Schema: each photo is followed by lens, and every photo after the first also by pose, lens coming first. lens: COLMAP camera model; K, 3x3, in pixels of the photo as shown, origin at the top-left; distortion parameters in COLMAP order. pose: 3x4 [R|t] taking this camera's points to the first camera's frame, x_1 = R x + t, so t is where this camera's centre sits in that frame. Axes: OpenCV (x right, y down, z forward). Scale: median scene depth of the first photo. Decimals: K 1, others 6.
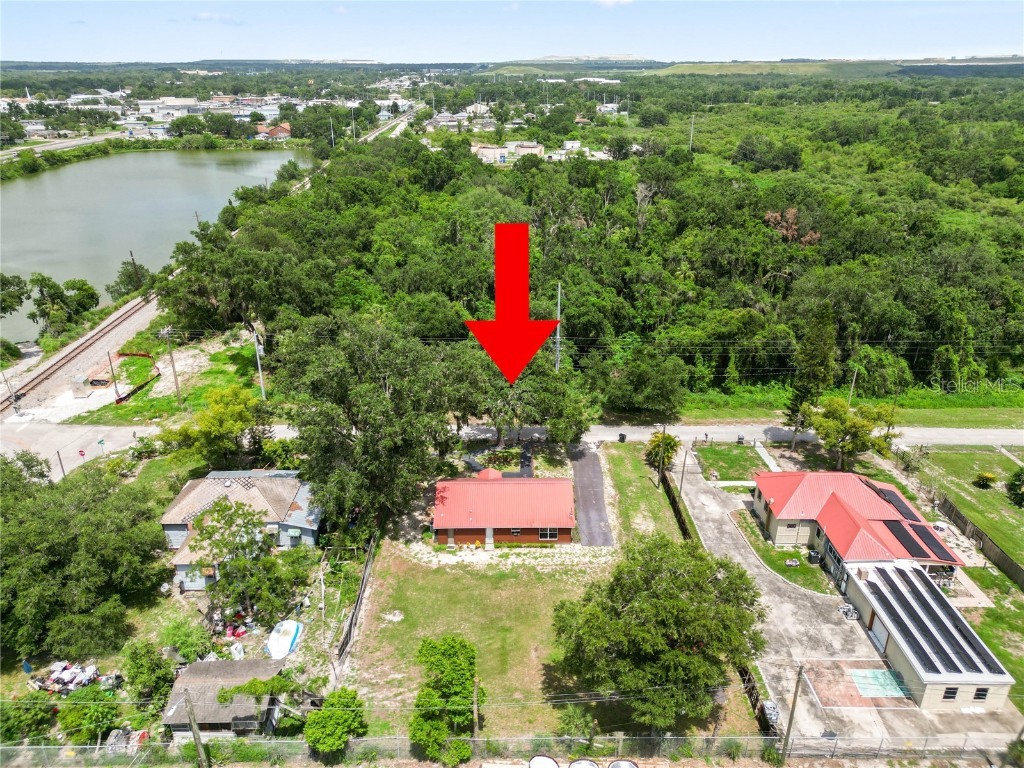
lens RADIAL K [[717.7, 0, 506.7], [0, 717.7, 389.7], [0, 0, 1]] dist [0.045978, -0.040388]
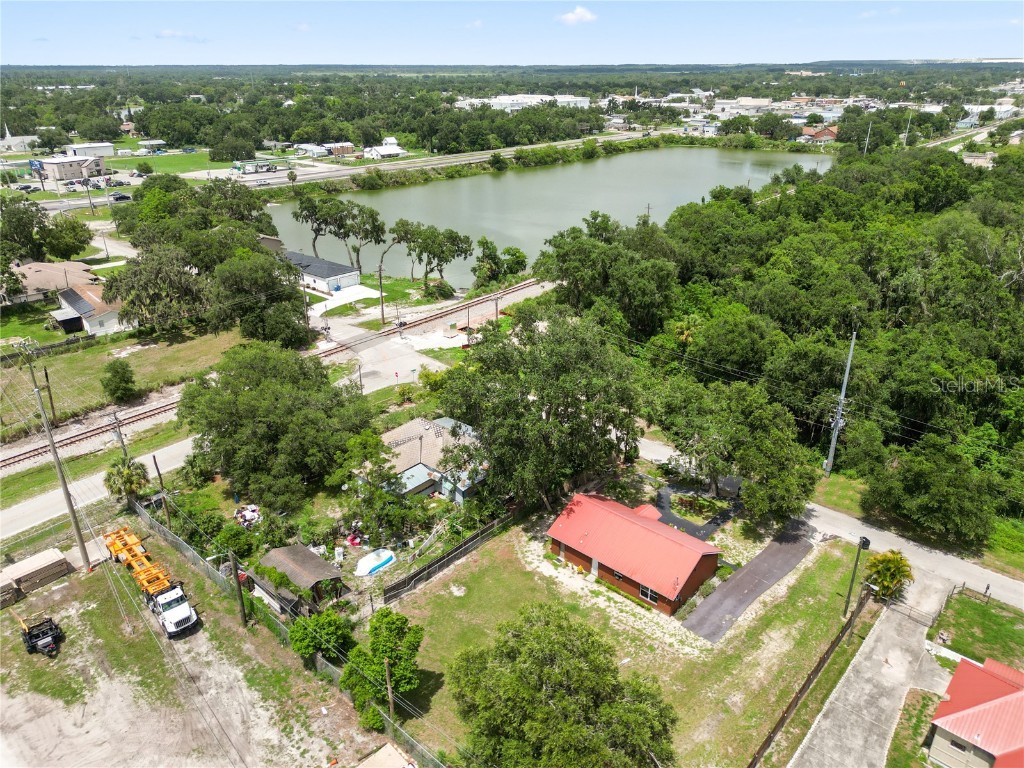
lens RADIAL K [[717.7, 0, 502.7], [0, 717.7, 385.0], [0, 0, 1]] dist [0.045978, -0.040388]
pose [[0.732756, 0.274542, -0.622653, 0.271508], [-0.278263, 0.955893, 0.094007, -0.052798], [0.620998, 0.104377, 0.776831, 0.111407]]
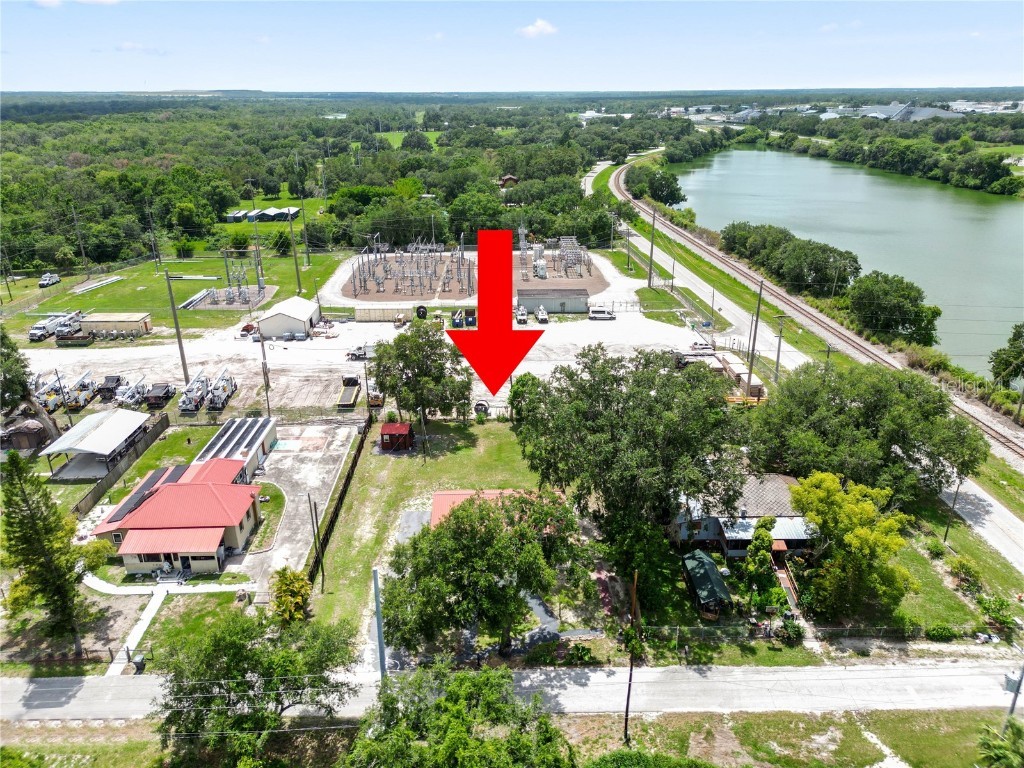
lens RADIAL K [[717.7, 0, 511.6], [0, 717.7, 382.6], [0, 0, 1]] dist [0.045978, -0.040388]
pose [[-0.999897, 0.002834, -0.014044, -0.004694], [-0.008132, 0.694777, 0.719180, -0.497838], [0.011795, 0.719220, -0.694682, 1.096008]]
